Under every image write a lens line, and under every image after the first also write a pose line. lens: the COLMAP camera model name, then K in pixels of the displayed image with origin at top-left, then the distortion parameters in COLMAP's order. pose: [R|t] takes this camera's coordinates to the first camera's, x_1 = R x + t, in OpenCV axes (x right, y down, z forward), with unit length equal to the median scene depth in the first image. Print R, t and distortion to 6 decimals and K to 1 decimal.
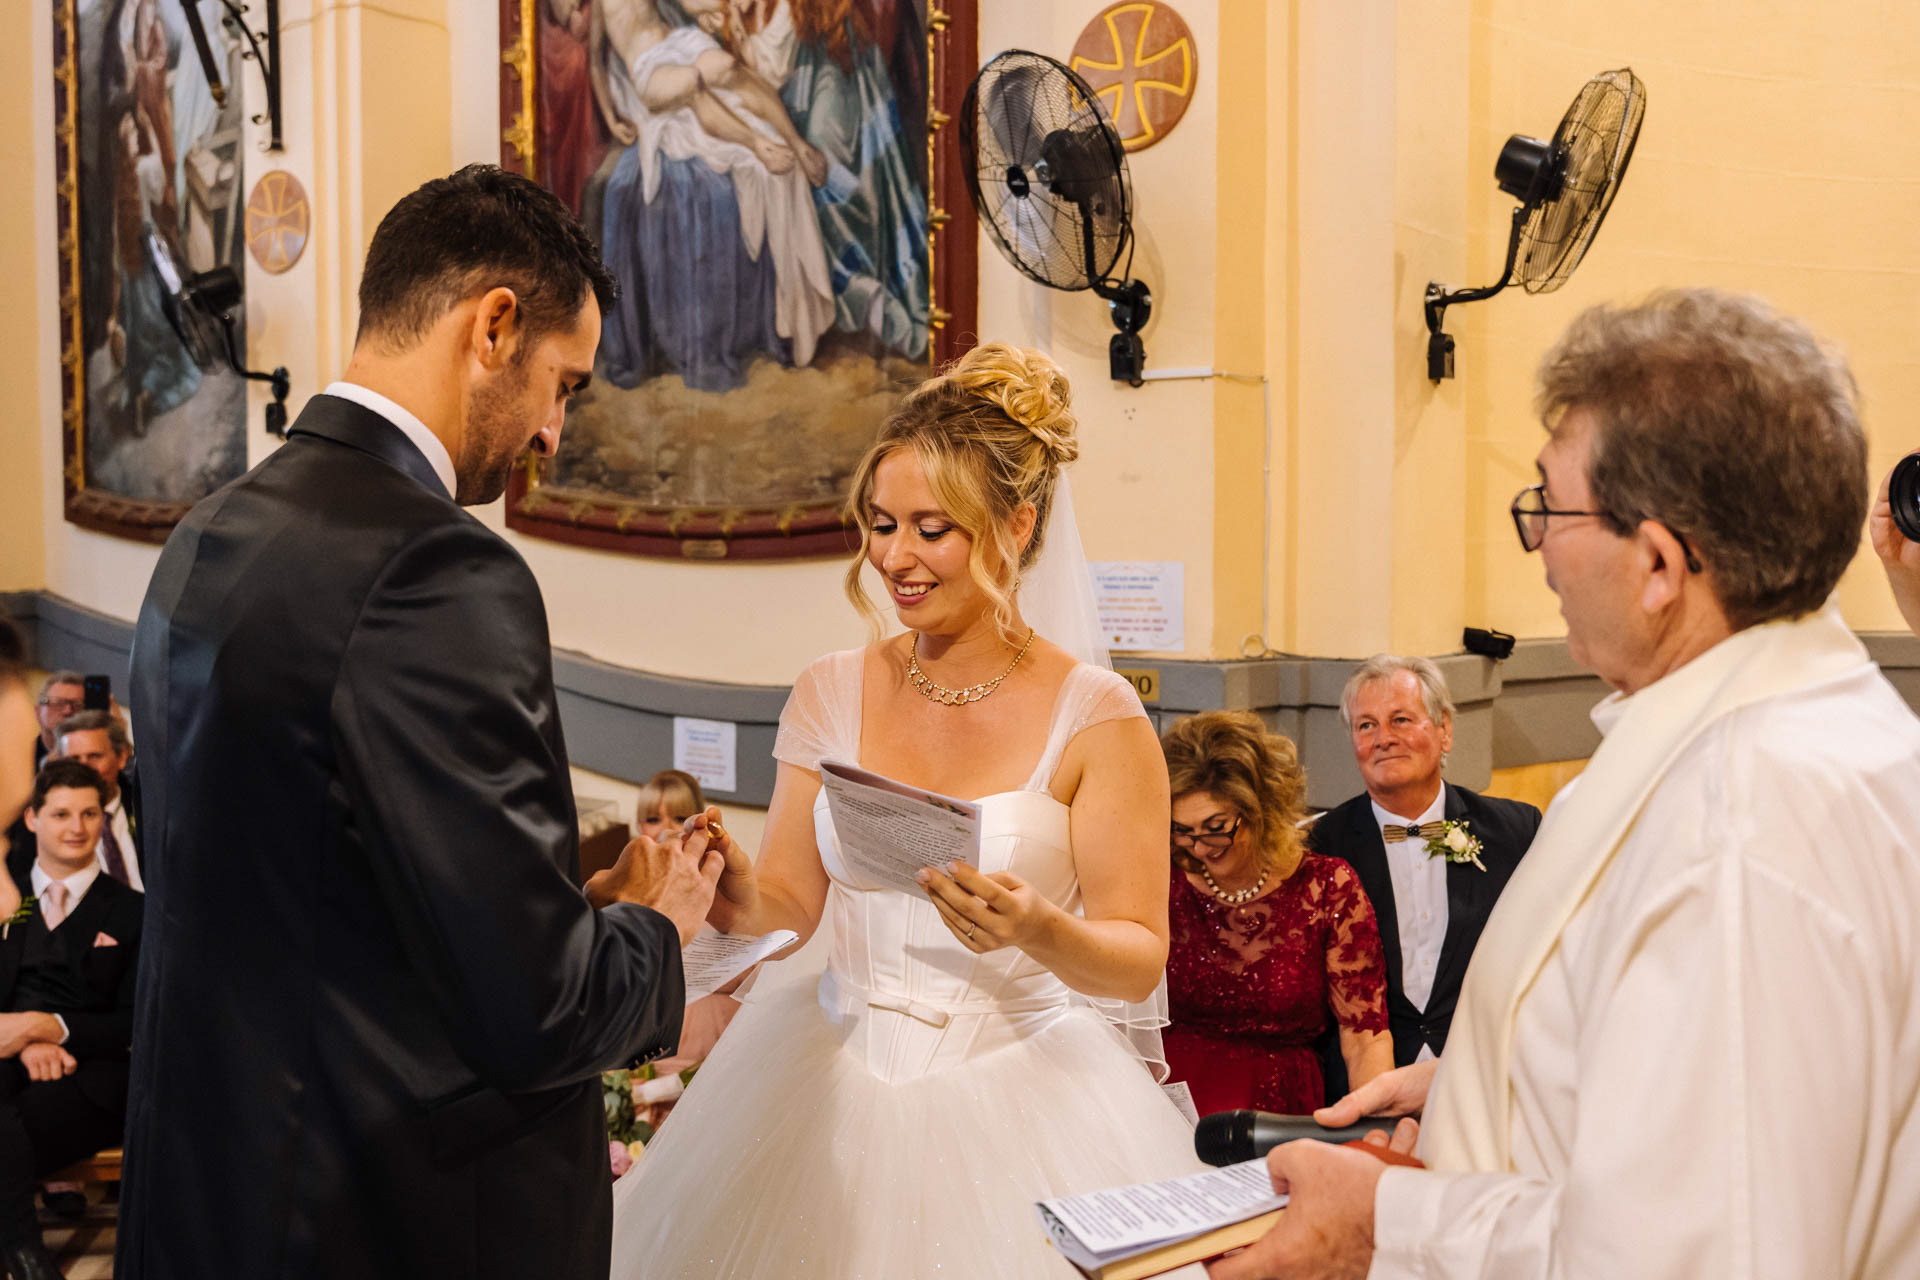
lens RADIAL K [[1953.9, 0, 902.9], [0, 1953.9, 620.0], [0, 0, 1]] dist [-0.003040, 0.000000]
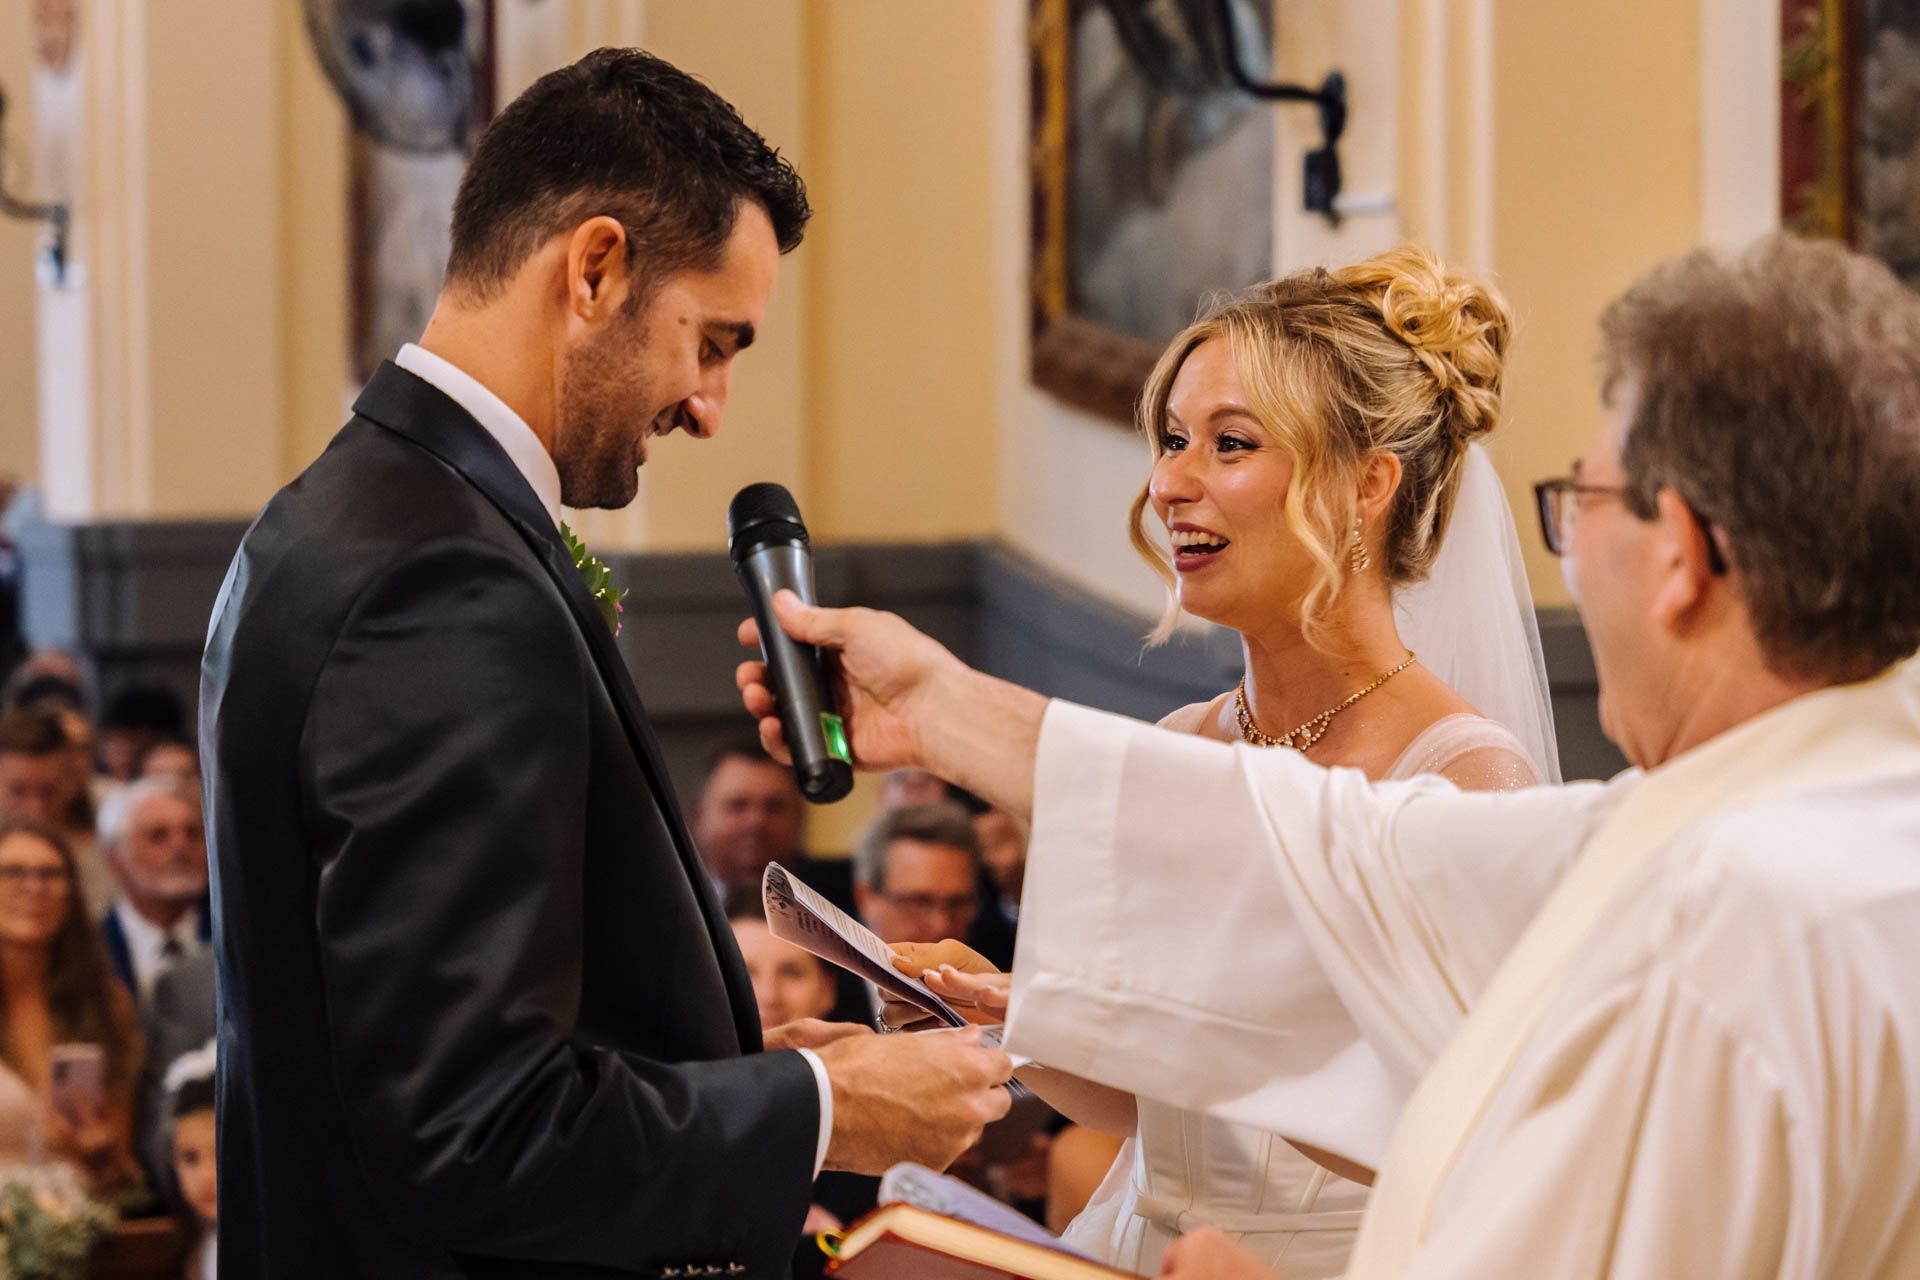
lens RADIAL K [[5696.0, 0, 945.2], [0, 5696.0, 630.0], [0, 0, 1]] dist [0.046794, 0.000000]
pose [[0.876428, 0.016944, -0.481234, 0.297577], [-0.014097, 0.999855, 0.009532, -0.009915], [0.481326, -0.001570, 0.876540, -0.266391]]
